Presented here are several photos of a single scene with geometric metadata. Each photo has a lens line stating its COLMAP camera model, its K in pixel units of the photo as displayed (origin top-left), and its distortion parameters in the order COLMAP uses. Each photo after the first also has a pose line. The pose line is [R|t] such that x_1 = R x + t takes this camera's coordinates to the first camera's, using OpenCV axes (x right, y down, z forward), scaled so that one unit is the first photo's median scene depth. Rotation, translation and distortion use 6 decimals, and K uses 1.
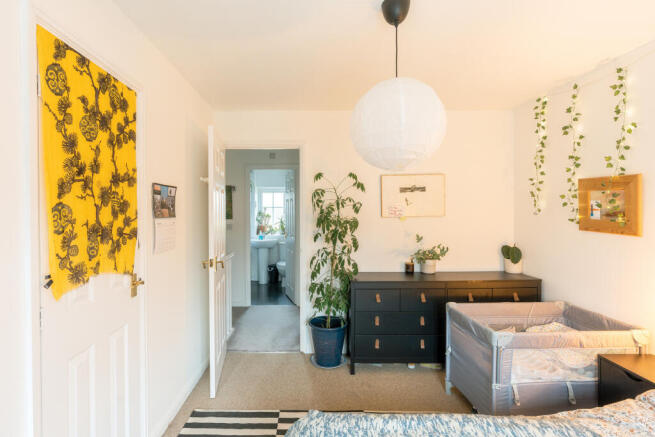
lens RADIAL K [[302.9, 0, 325.3], [0, 302.9, 214.5], [0, 0, 1]] dist [-0.003919, 0.001054]
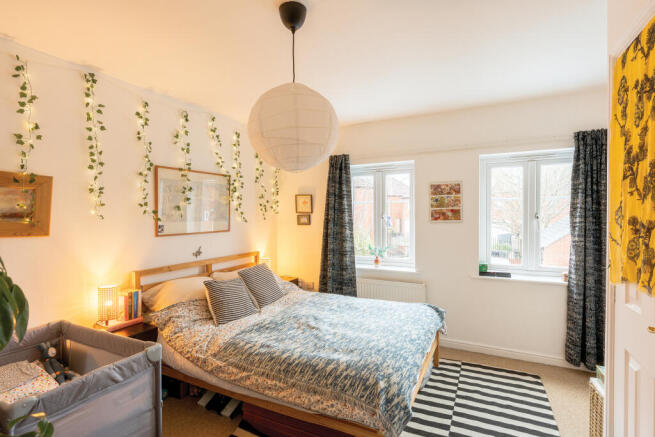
lens RADIAL K [[313.8, 0, 336.1], [0, 313.8, 218.3], [0, 0, 1]] dist [-0.010264, 0.004441]
pose [[-0.871330, -0.004177, 0.490679, -0.406868], [0.006856, 0.999763, 0.020684, -0.003492], [-0.490649, 0.021387, -0.871095, 1.934087]]
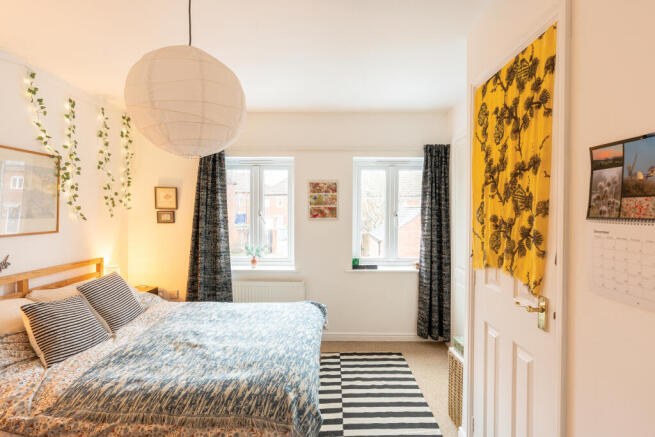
lens RADIAL K [[313.8, 0, 330.1], [0, 313.8, 213.9], [0, 0, 1]] dist [-0.010264, 0.004441]
pose [[-0.997950, -0.007486, 0.063559, -0.212443], [-0.006511, 0.999858, 0.015529, -0.001808], [-0.063666, 0.015084, -0.997857, 1.905853]]
